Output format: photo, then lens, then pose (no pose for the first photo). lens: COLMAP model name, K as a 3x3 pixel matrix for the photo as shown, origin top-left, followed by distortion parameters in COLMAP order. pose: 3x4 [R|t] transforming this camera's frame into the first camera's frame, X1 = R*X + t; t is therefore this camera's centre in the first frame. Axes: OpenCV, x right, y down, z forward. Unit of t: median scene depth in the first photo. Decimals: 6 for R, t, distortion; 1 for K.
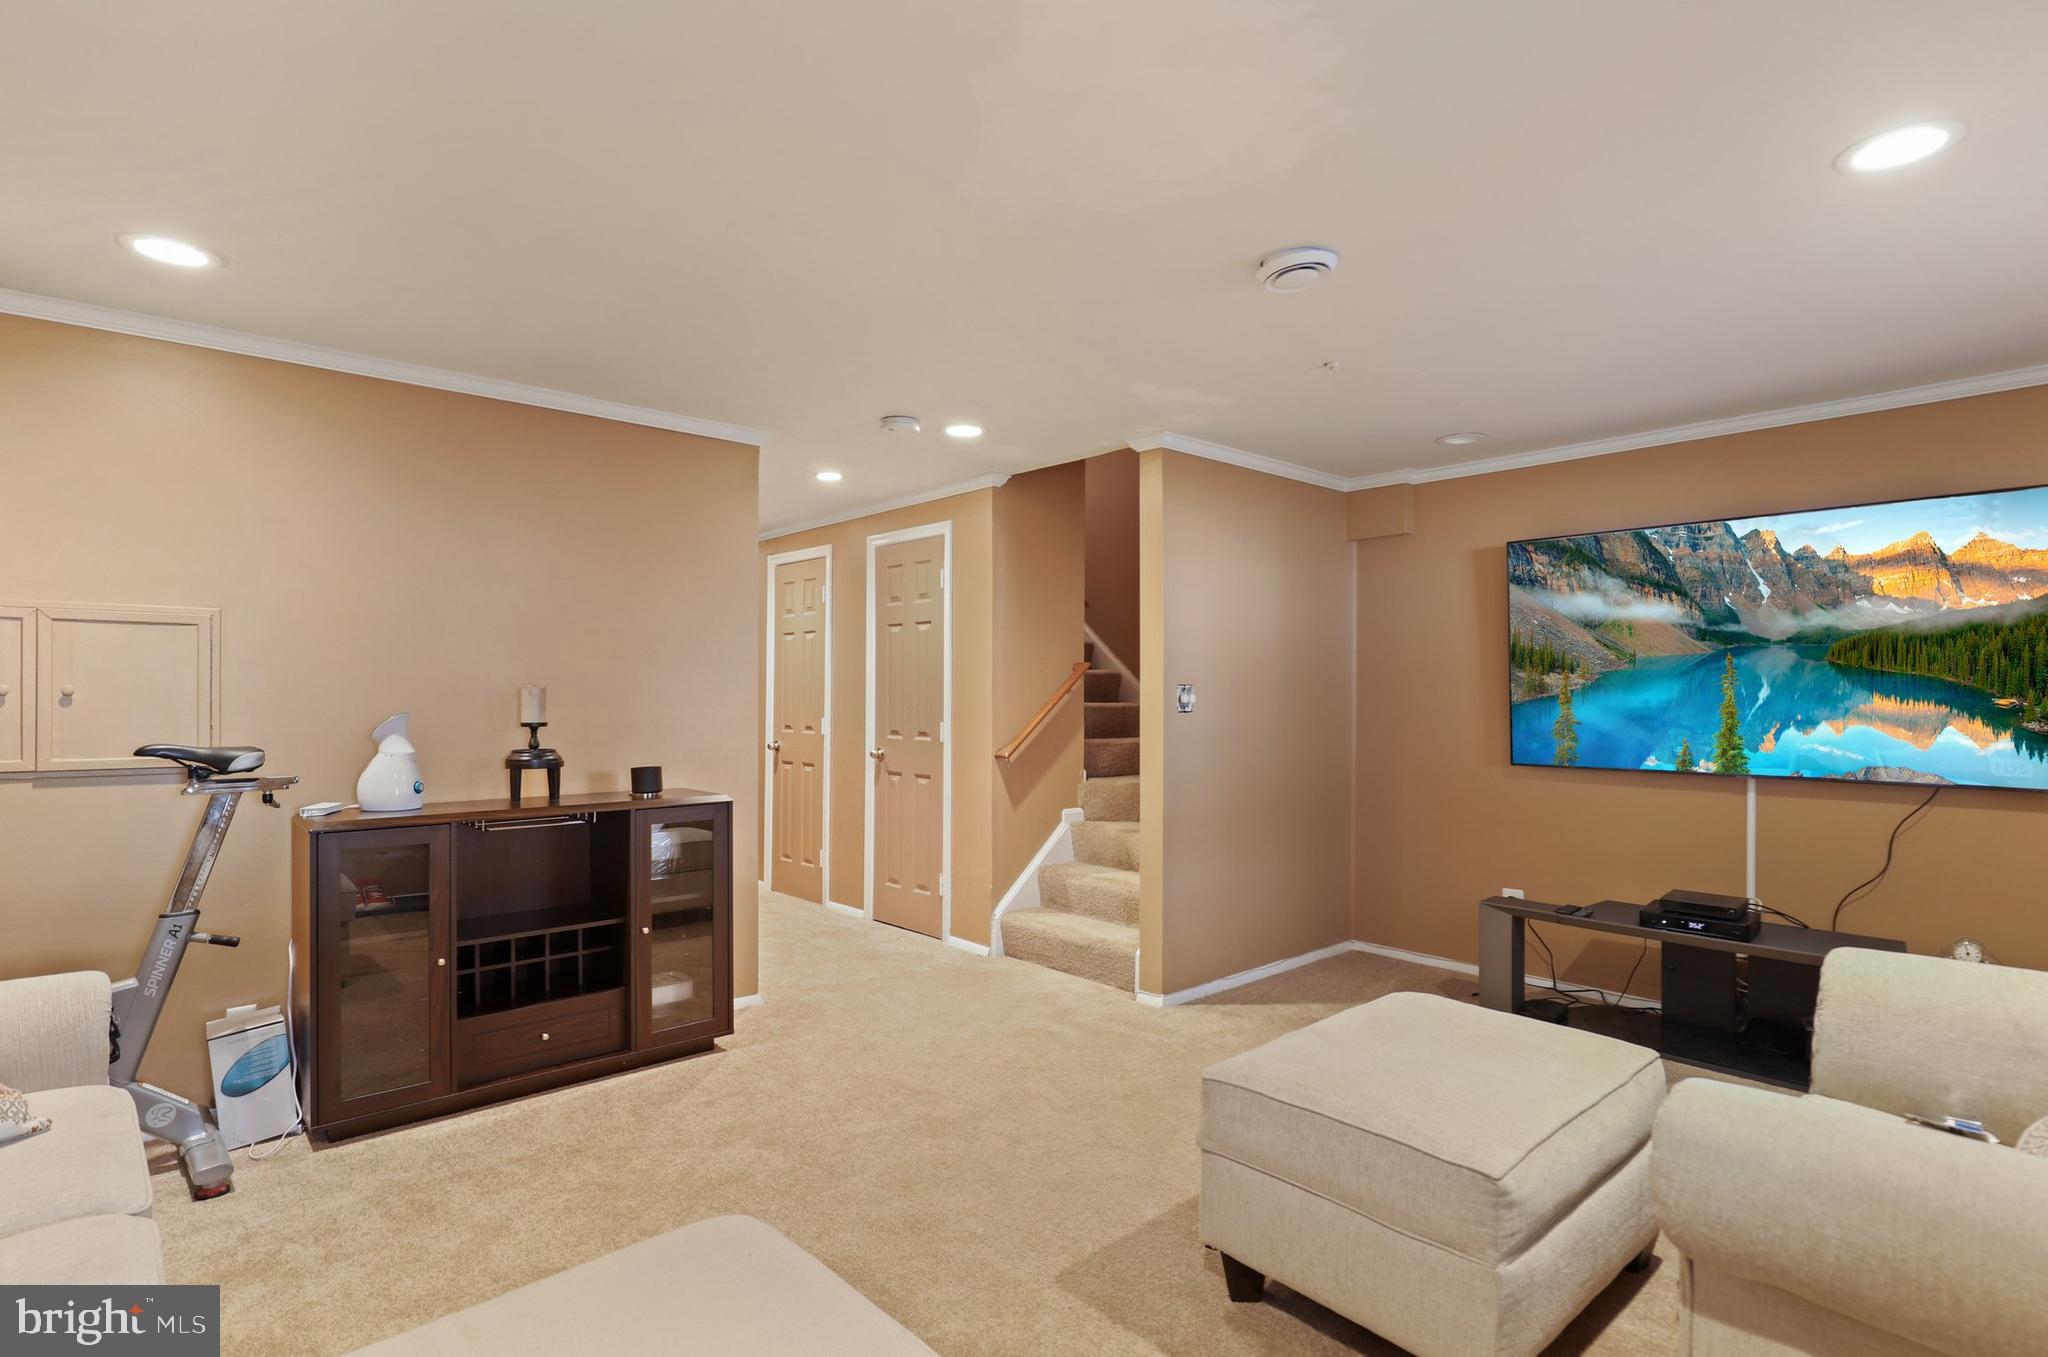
lens RADIAL K [[942.3, 0, 1036.8], [0, 942.3, 688.5], [0, 0, 1]] dist [0.003229, -0.001508]
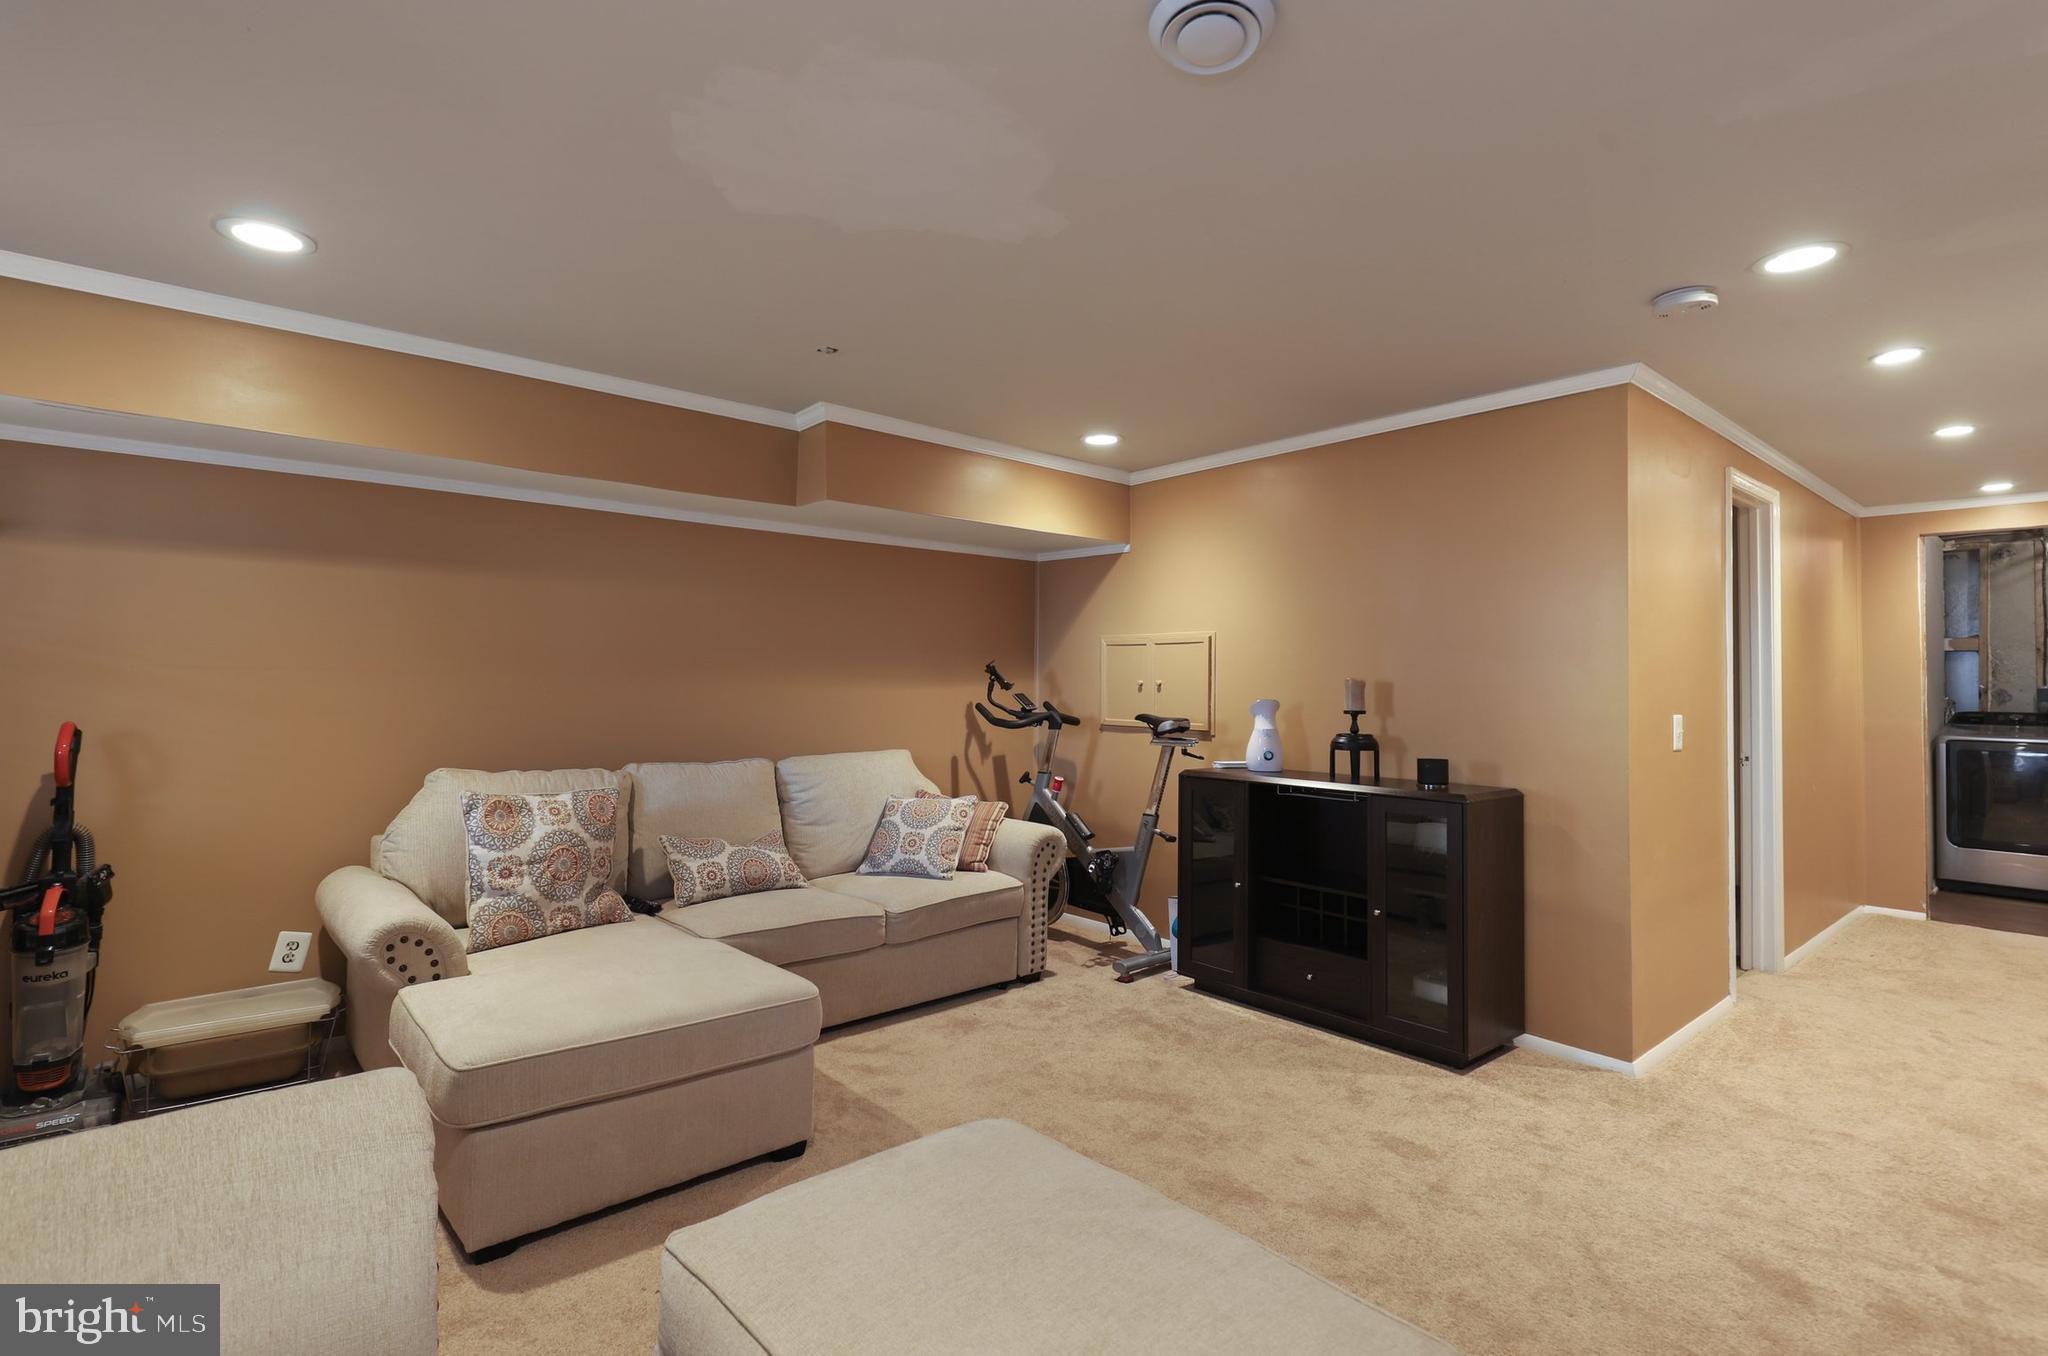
lens RADIAL K [[942.3, 0, 1039.5], [0, 942.3, 668.4], [0, 0, 1]] dist [0.003229, -0.001508]
pose [[0.041186, -0.022412, -0.998900, 0.616841], [-0.002567, 0.999743, -0.022536, 0.012909], [0.999148, 0.003493, 0.041118, 0.591238]]
